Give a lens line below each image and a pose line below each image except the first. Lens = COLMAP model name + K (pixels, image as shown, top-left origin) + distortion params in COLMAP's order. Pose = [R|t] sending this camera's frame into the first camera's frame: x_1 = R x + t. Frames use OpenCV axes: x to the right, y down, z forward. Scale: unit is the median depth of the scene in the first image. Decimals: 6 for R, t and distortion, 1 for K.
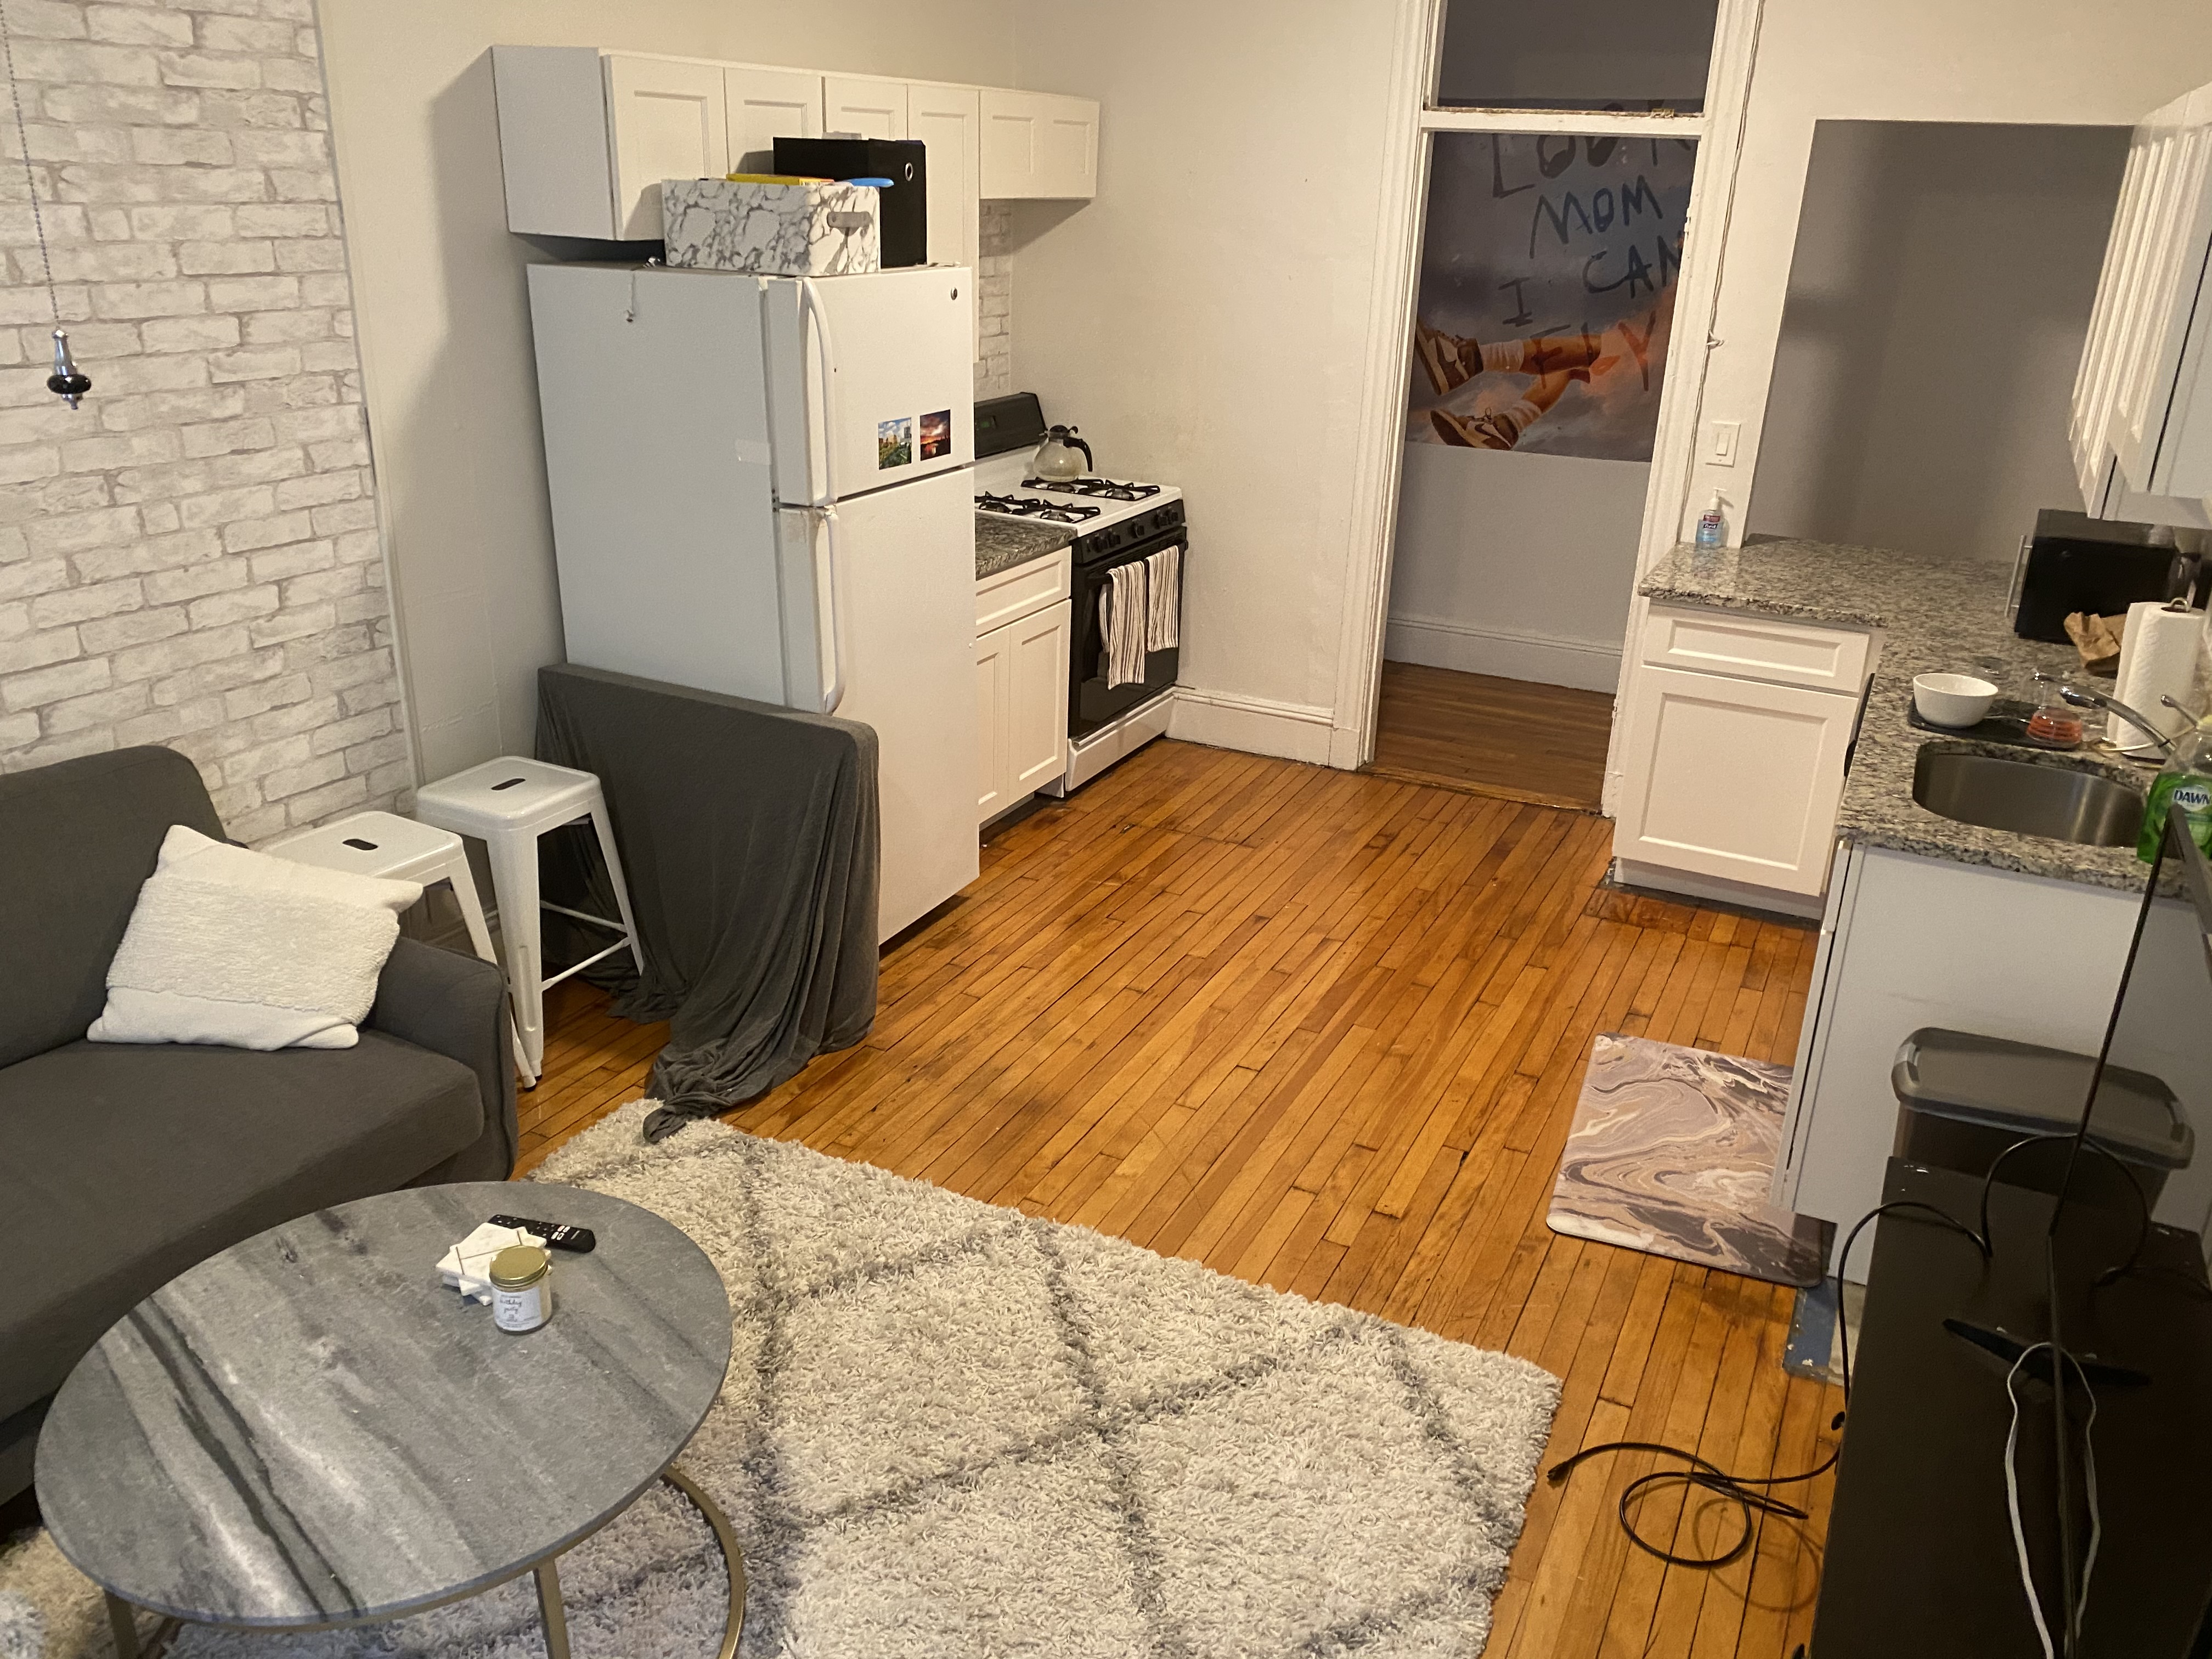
lens RADIAL K [[1685.3, 0, 1113.7], [0, 1685.3, 824.9], [0, 0, 1]] dist [0.018226, -0.016691]
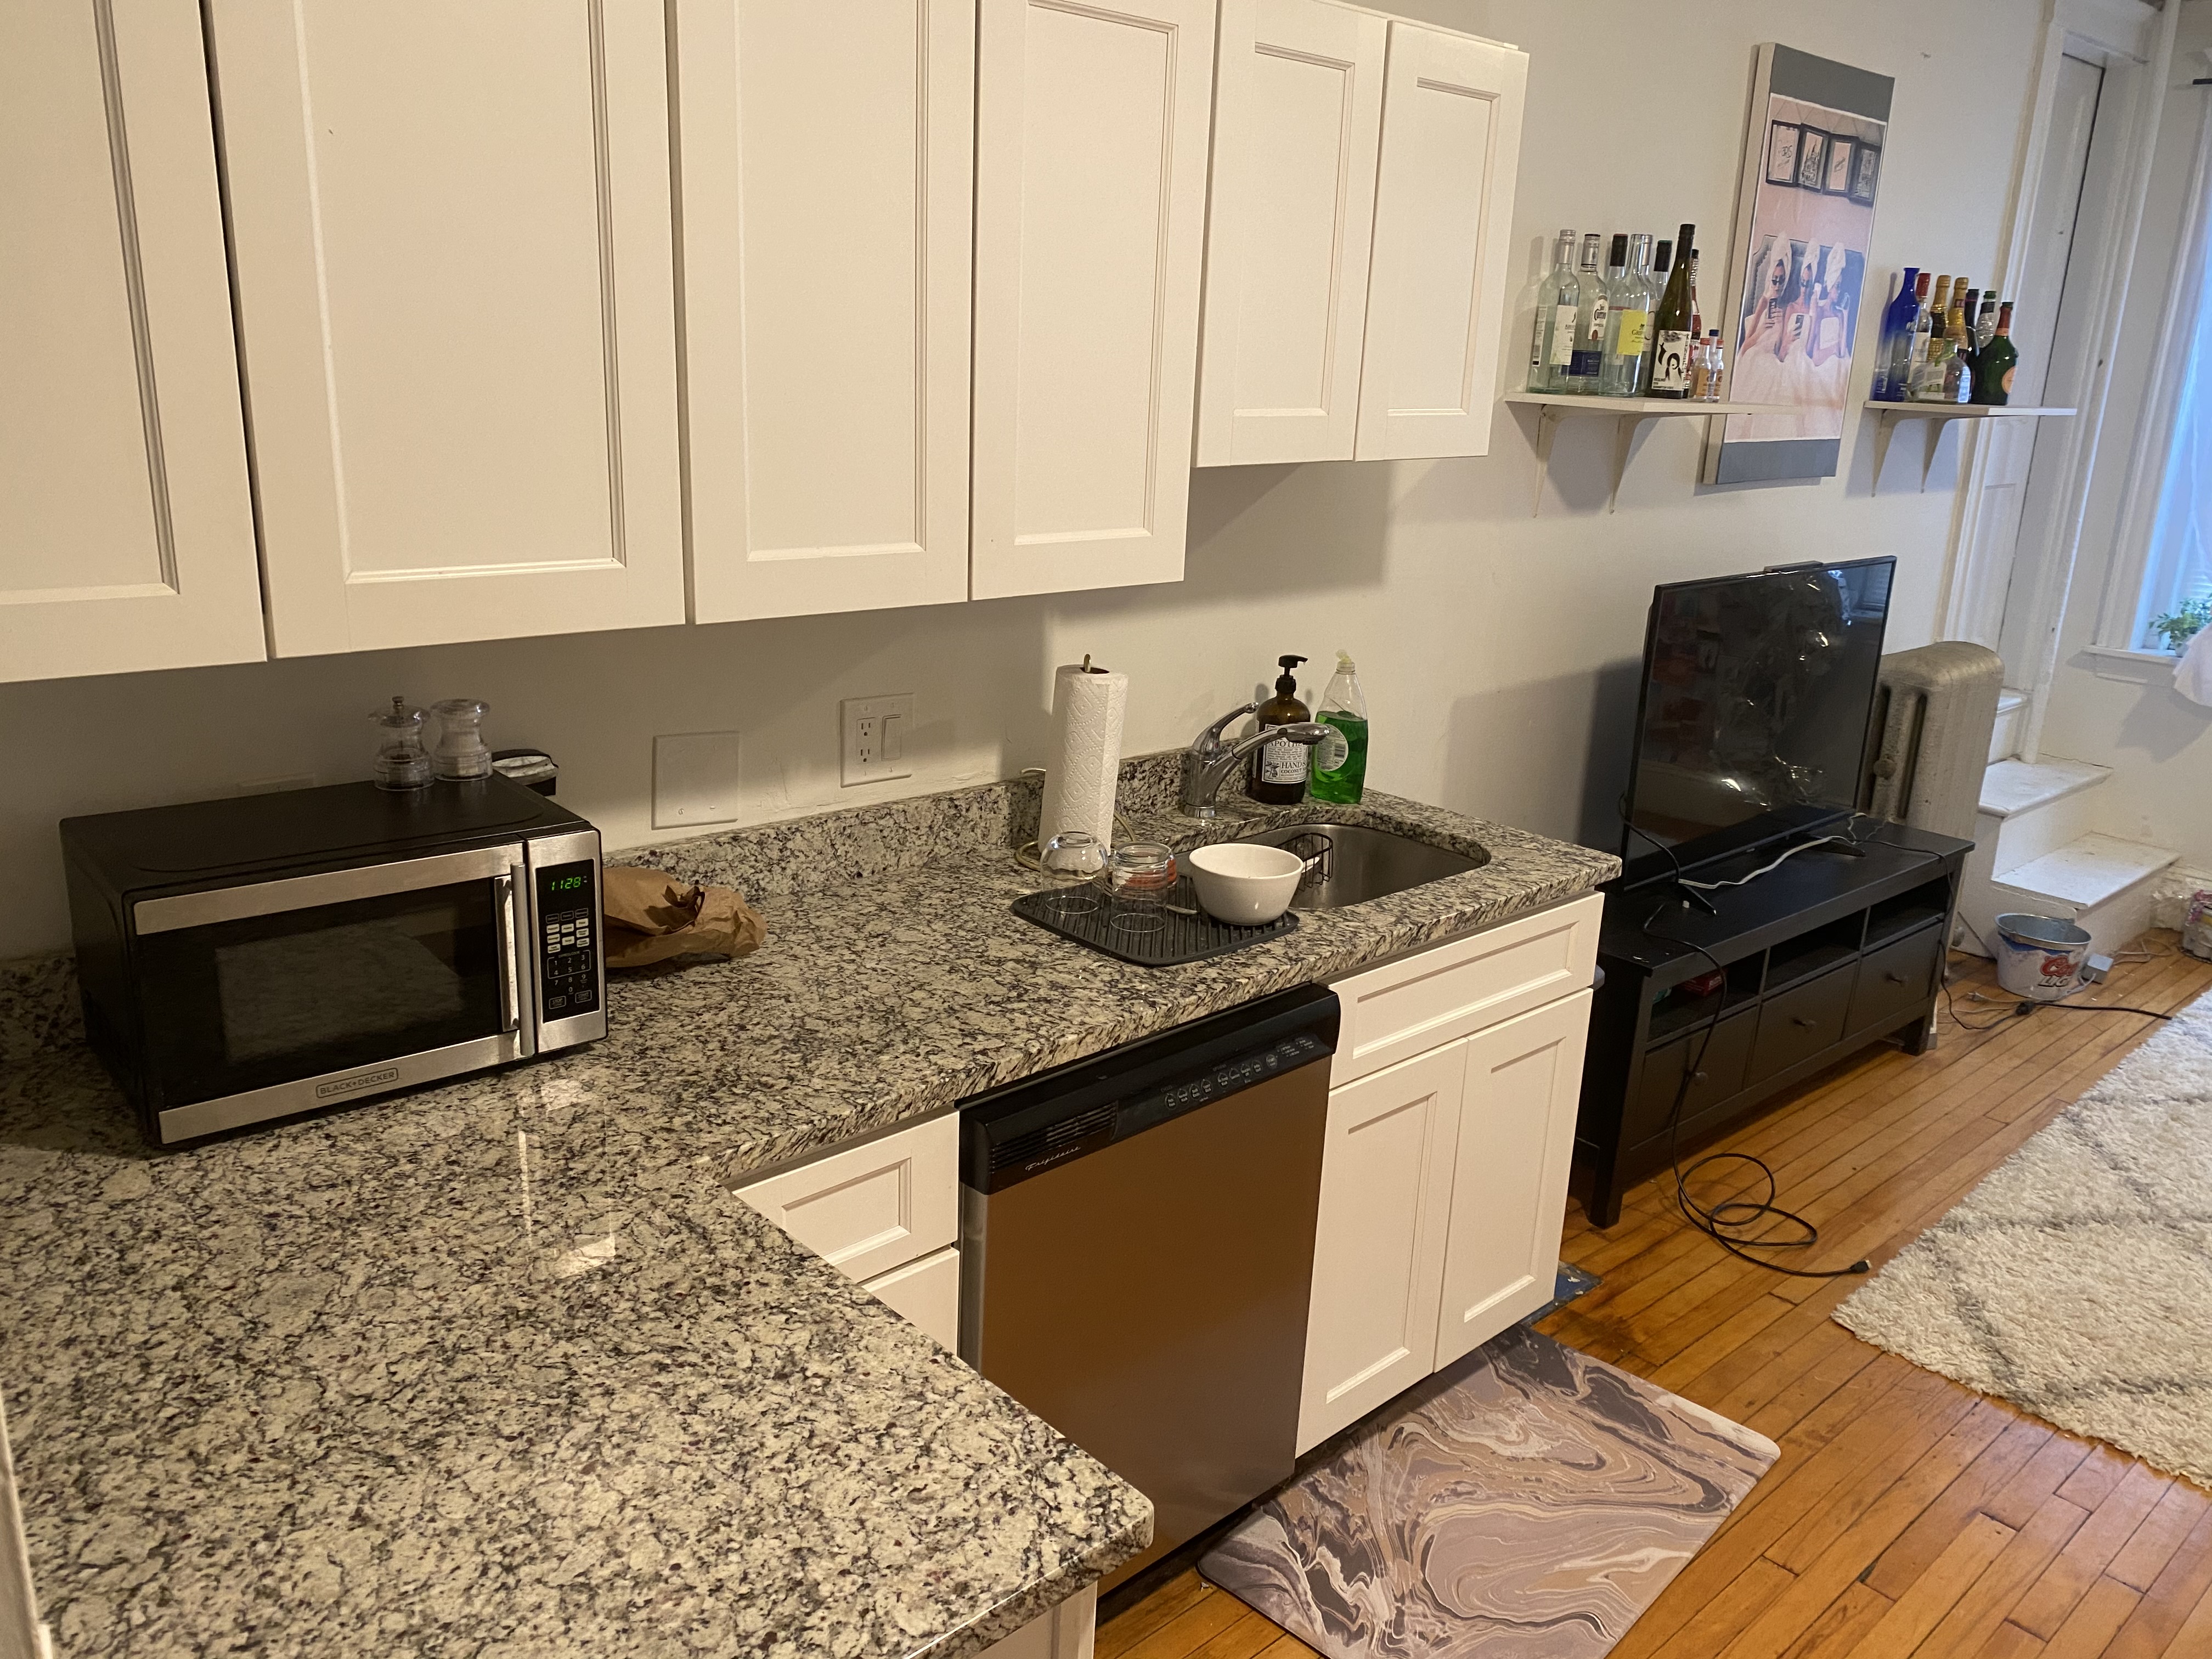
lens RADIAL K [[1685.3, 0, 1110.9], [0, 1685.3, 826.1], [0, 0, 1]] dist [0.018226, -0.016691]
pose [[-0.932231, -0.169082, 0.319934, 0.340281], [0.058875, 0.801474, 0.595125, -0.493572], [-0.357043, 0.573630, -0.737204, 1.506508]]
